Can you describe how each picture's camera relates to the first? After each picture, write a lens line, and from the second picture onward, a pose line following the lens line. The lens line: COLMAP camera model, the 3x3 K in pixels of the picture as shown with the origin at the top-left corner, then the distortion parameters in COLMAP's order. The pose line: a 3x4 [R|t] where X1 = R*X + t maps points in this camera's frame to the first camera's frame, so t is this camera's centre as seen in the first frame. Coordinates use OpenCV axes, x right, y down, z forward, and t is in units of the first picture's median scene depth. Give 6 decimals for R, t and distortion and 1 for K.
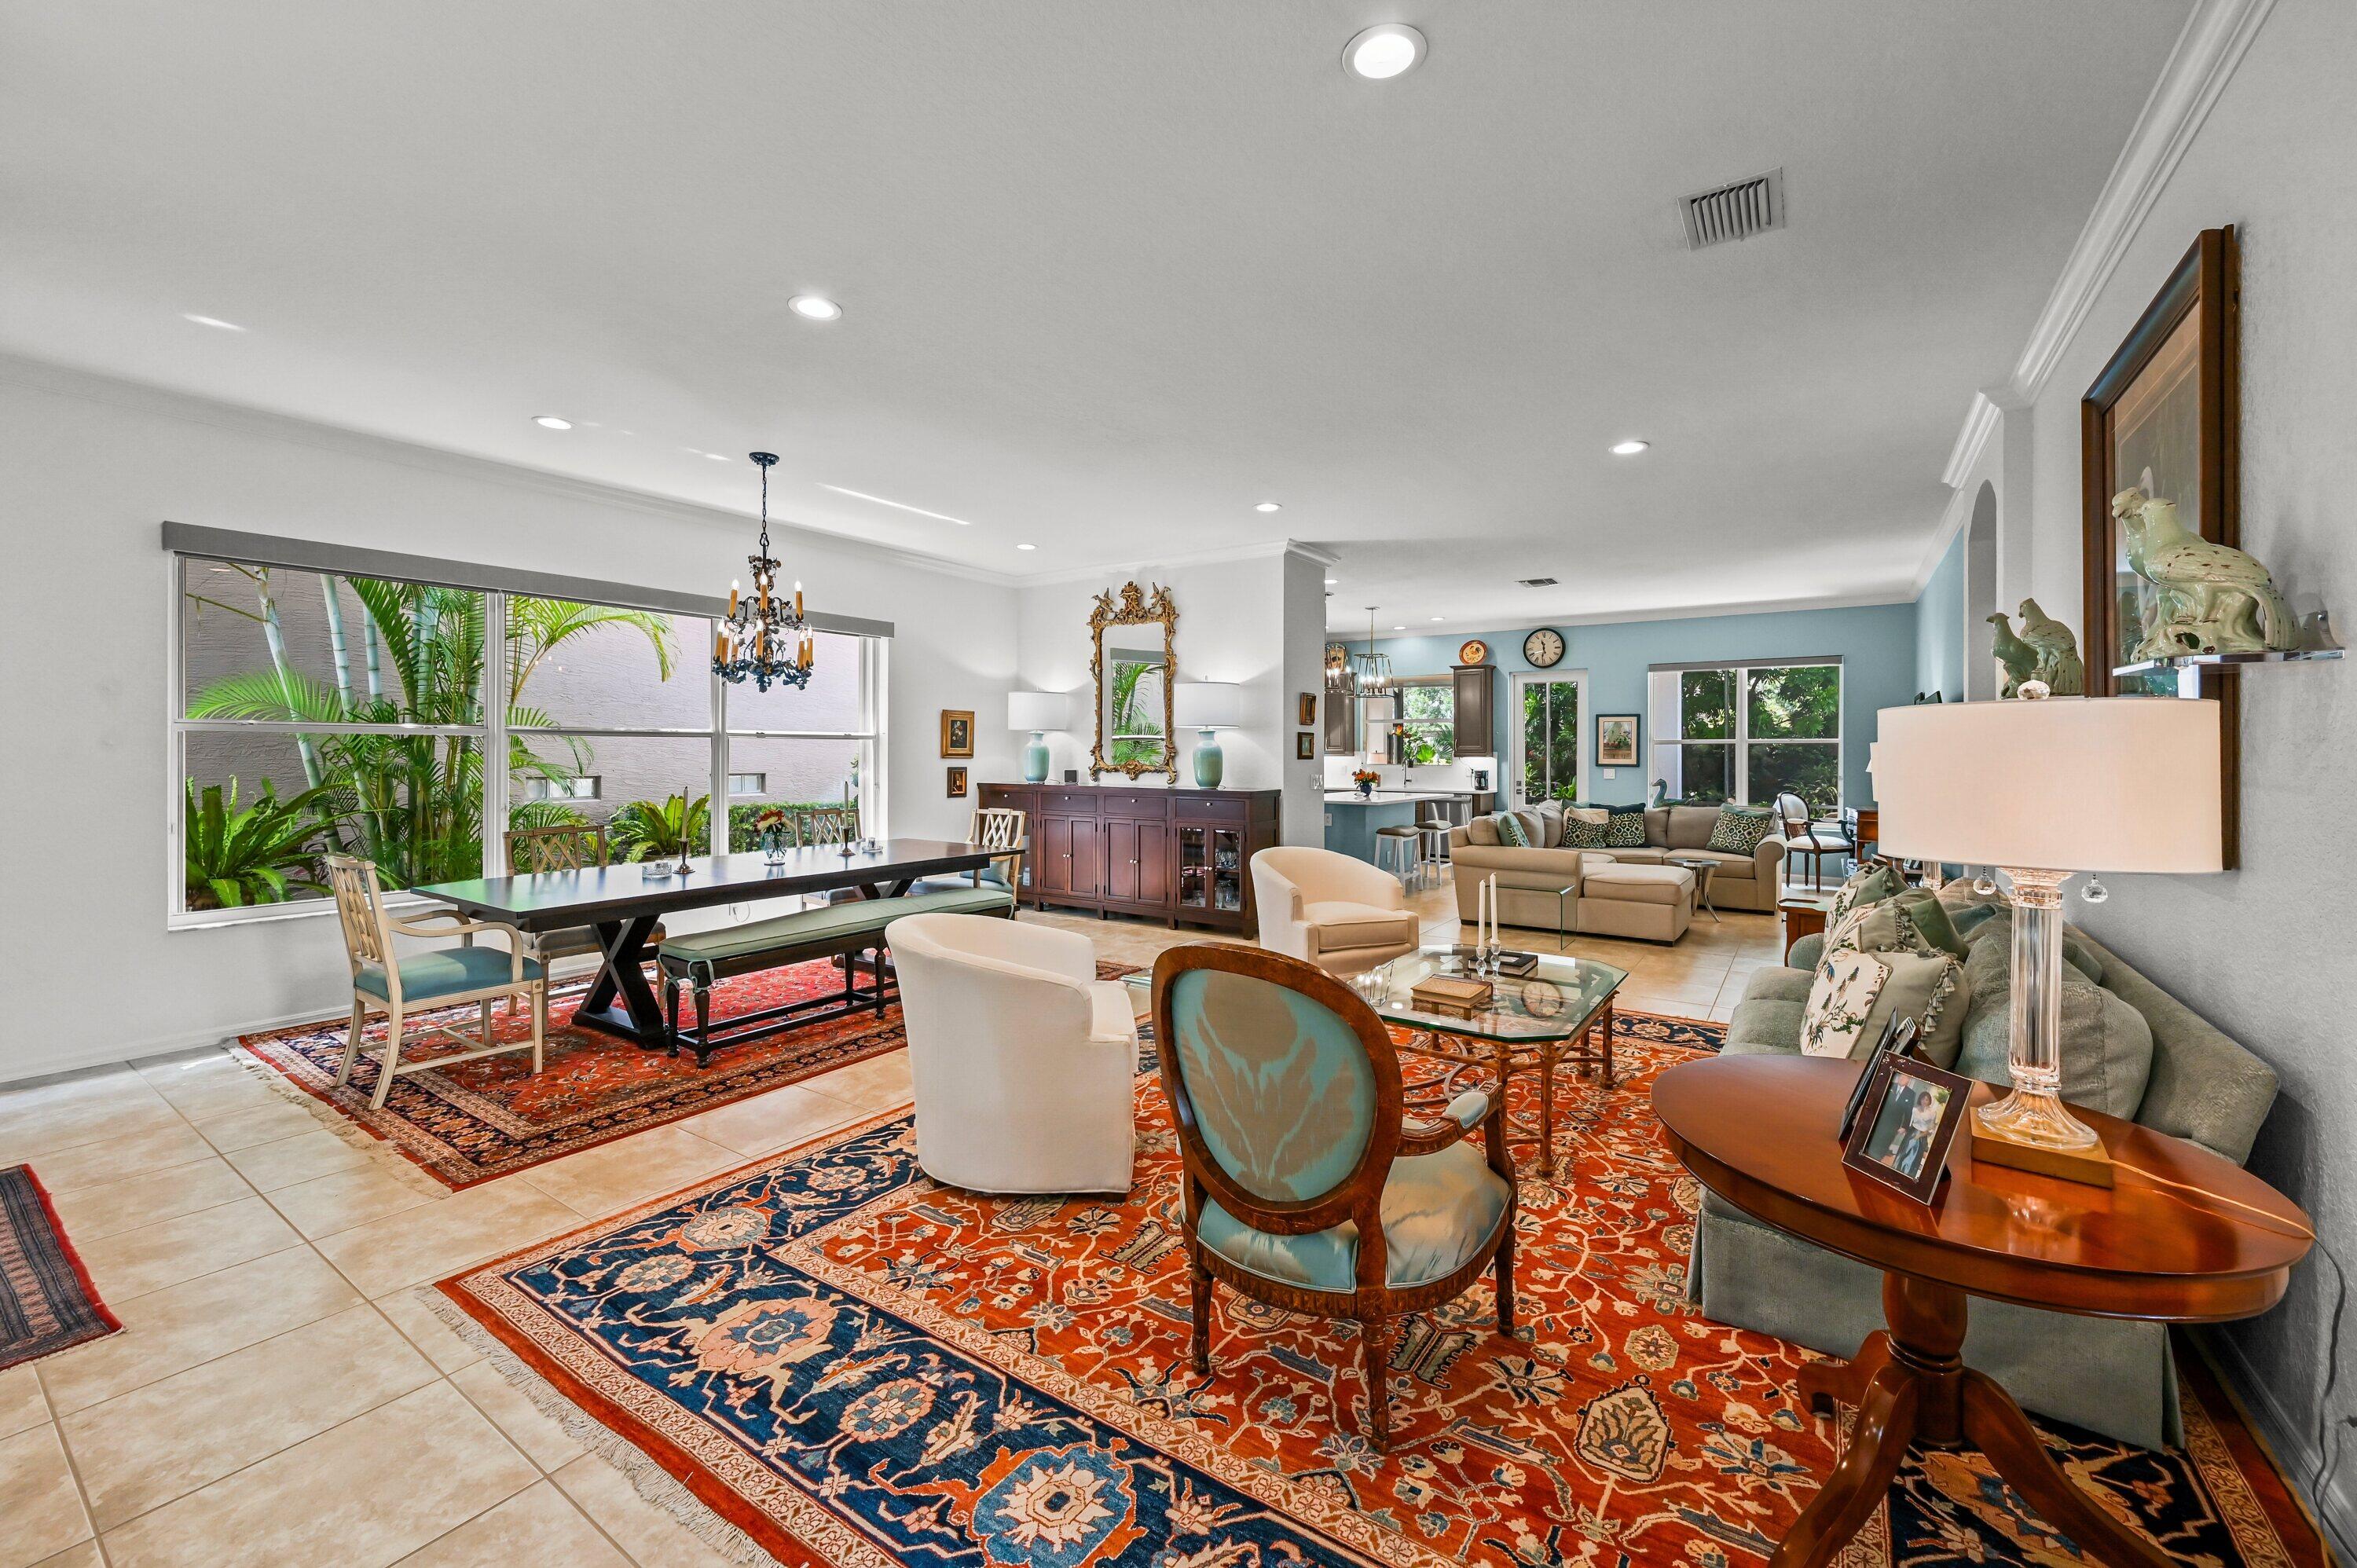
lens RADIAL K [[934.1, 0, 1174.1], [0, 934.1, 746.9], [0, 0, 1]] dist [0.001151, -0.000010]
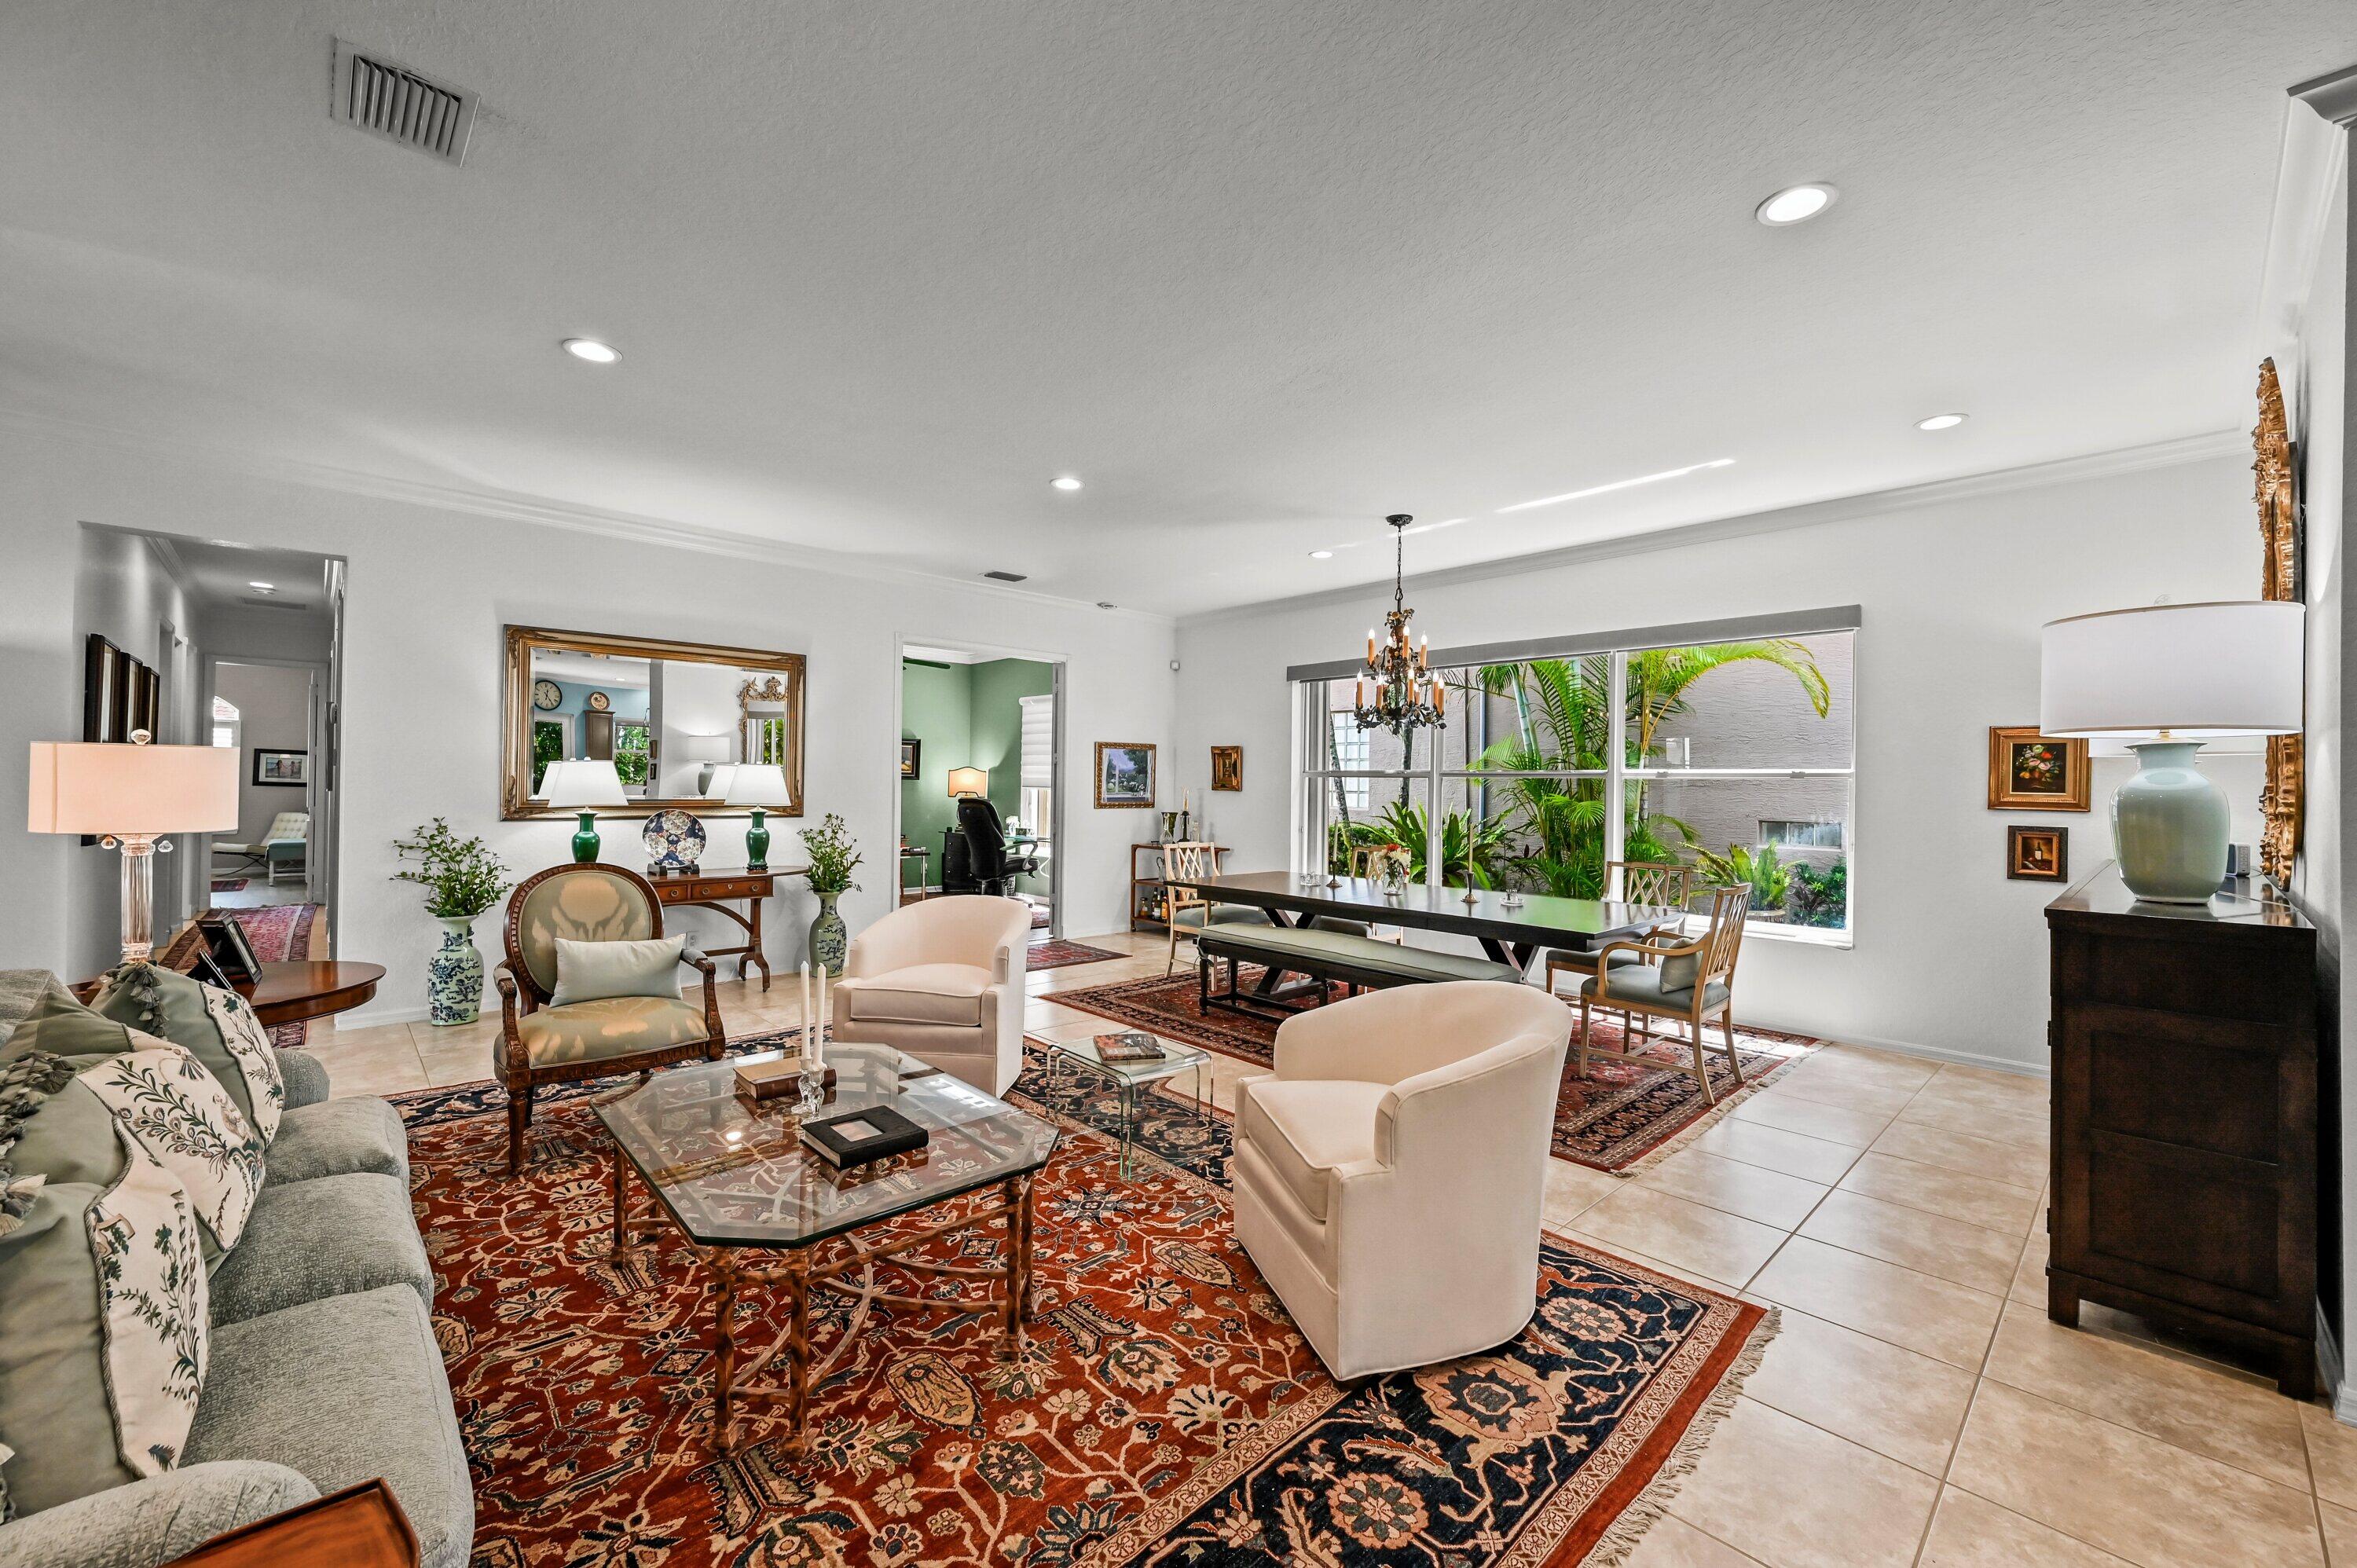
lens RADIAL K [[923.2, 0, 1186.1], [0, 923.2, 776.9], [0, 0, 1]] dist [-0.000913, -0.000185]
pose [[-0.206409, -0.013698, -0.978370, 1.285168], [-0.010148, 0.999878, -0.011858, 0.010199], [0.978413, 0.007481, -0.206523, 1.913479]]
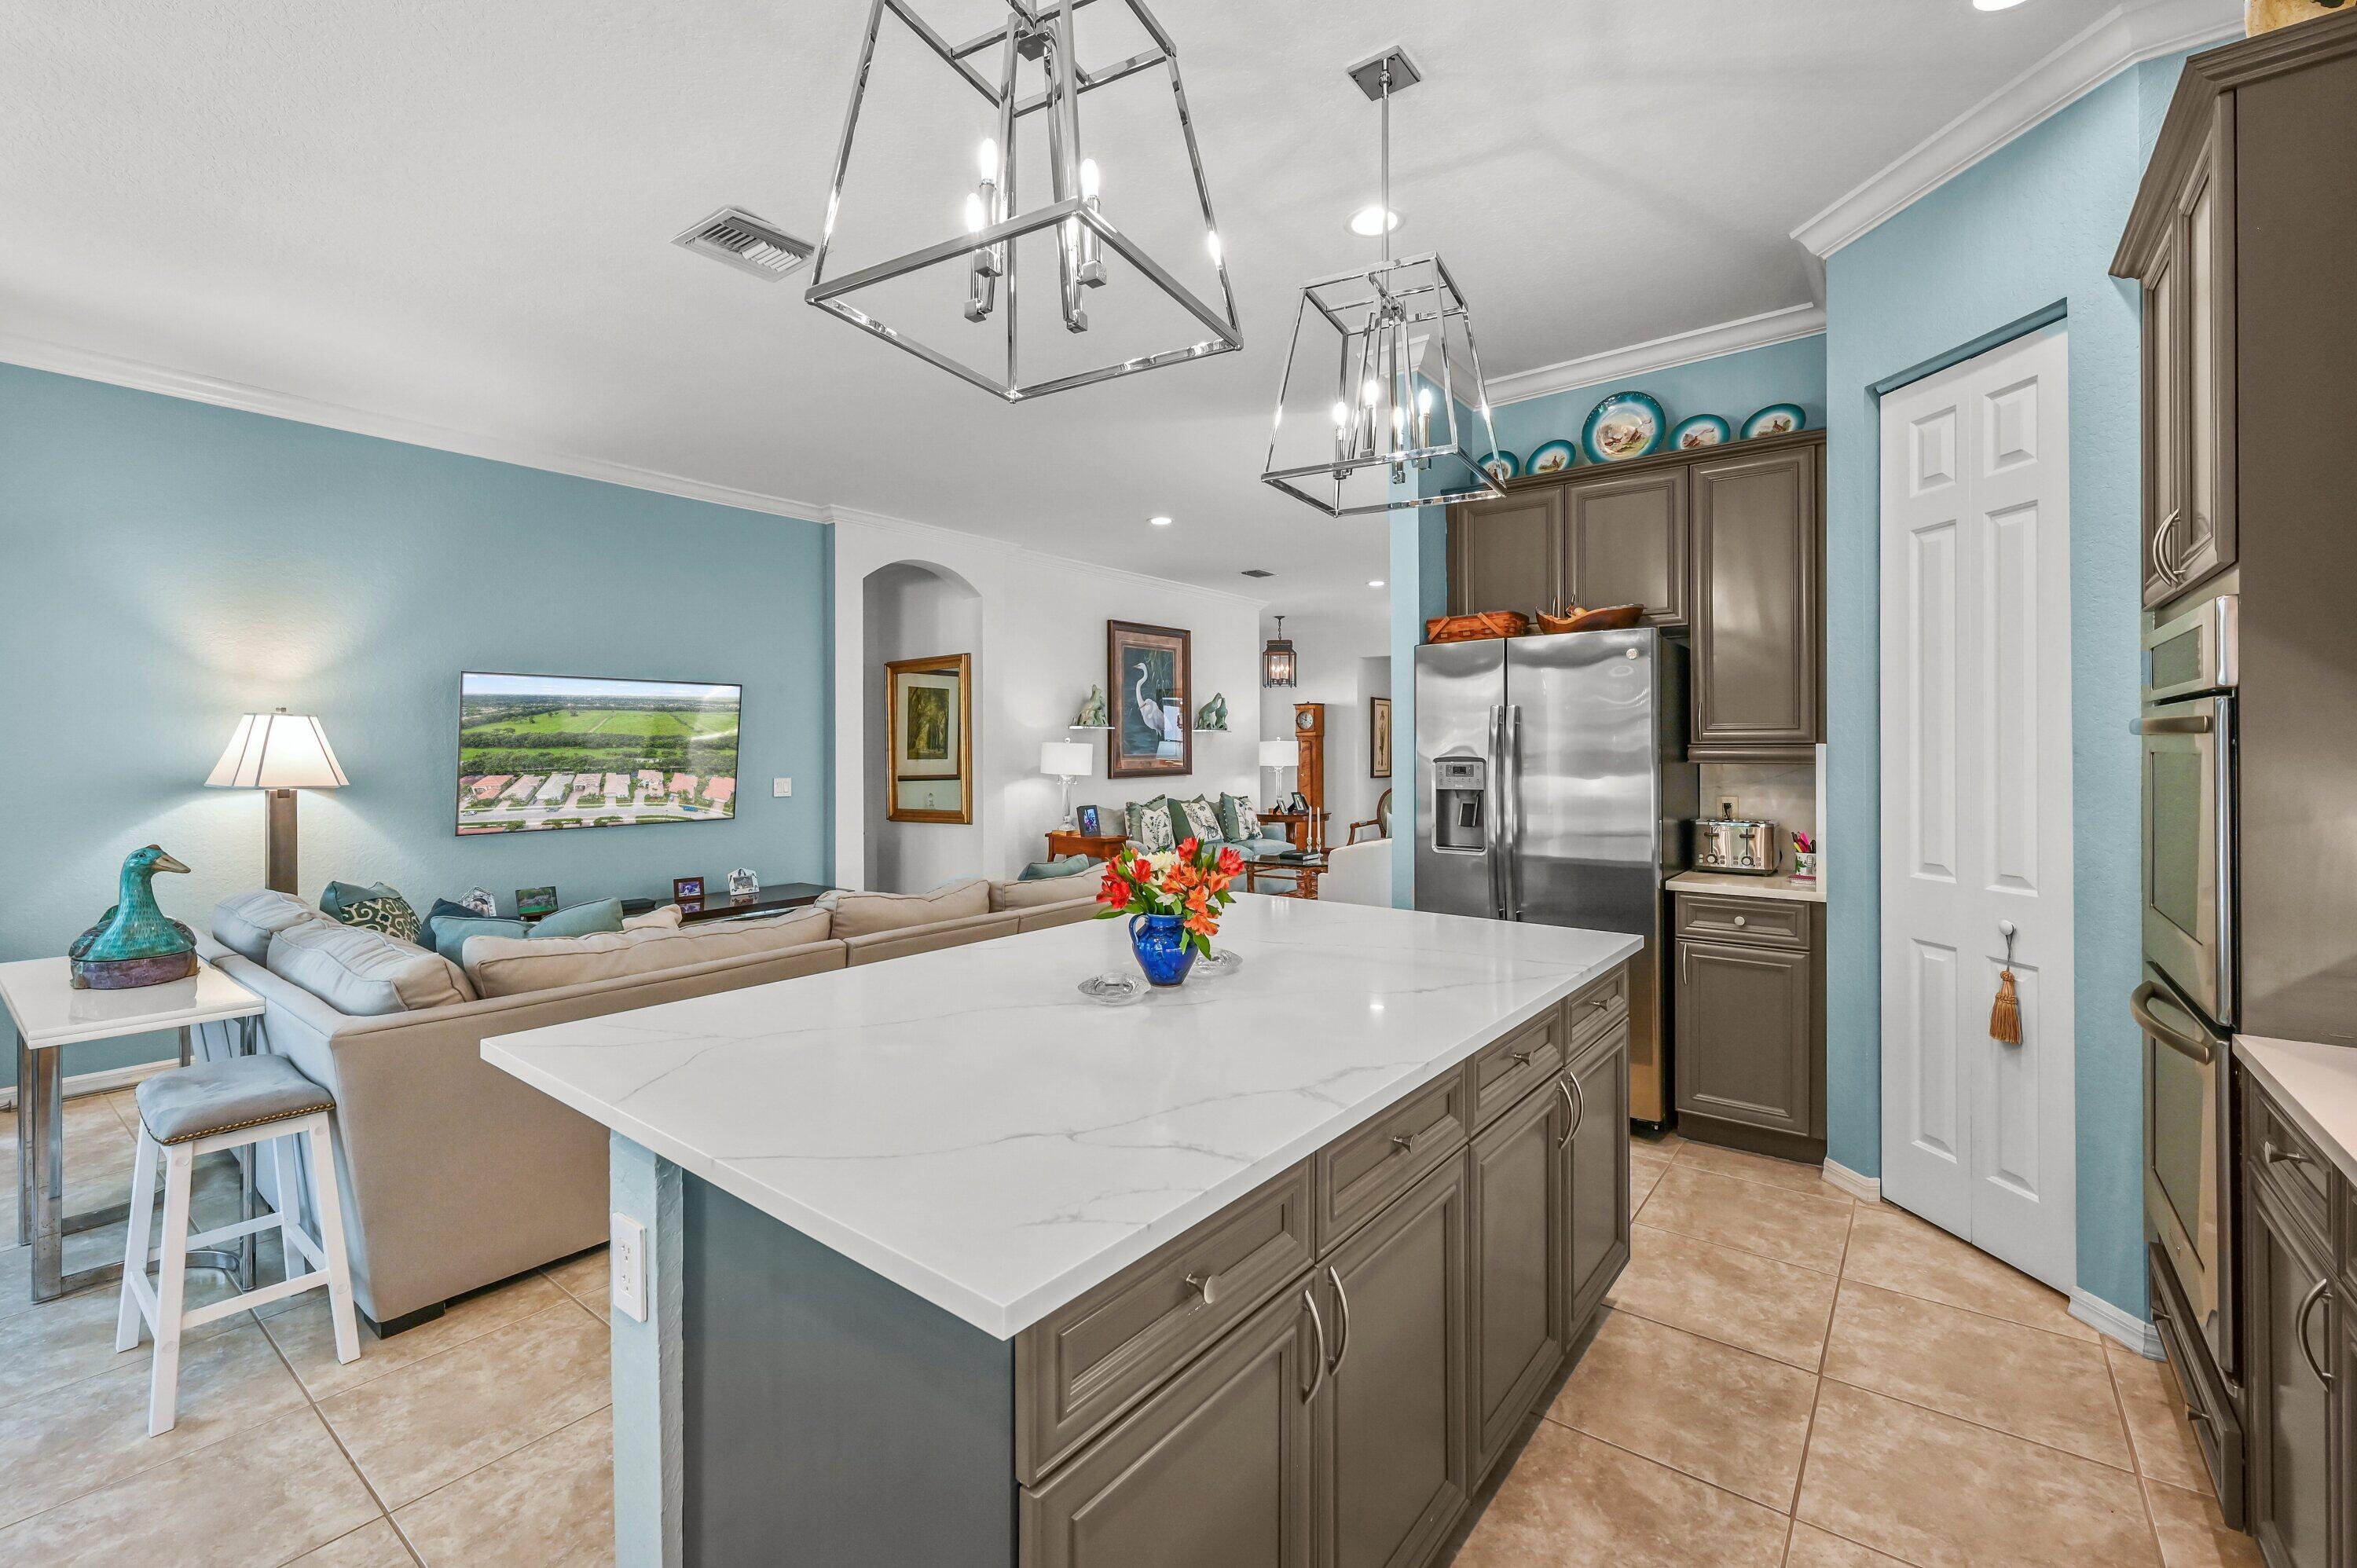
lens RADIAL K [[998.8, 0, 1172.5], [0, 998.8, 740.7], [0, 0, 1]] dist [0.000249, -0.000048]
pose [[-0.998468, -0.001677, 0.055314, 0.726372], [-0.002482, 0.999892, -0.014492, 0.027563], [-0.055284, -0.014608, -0.998364, 4.495311]]
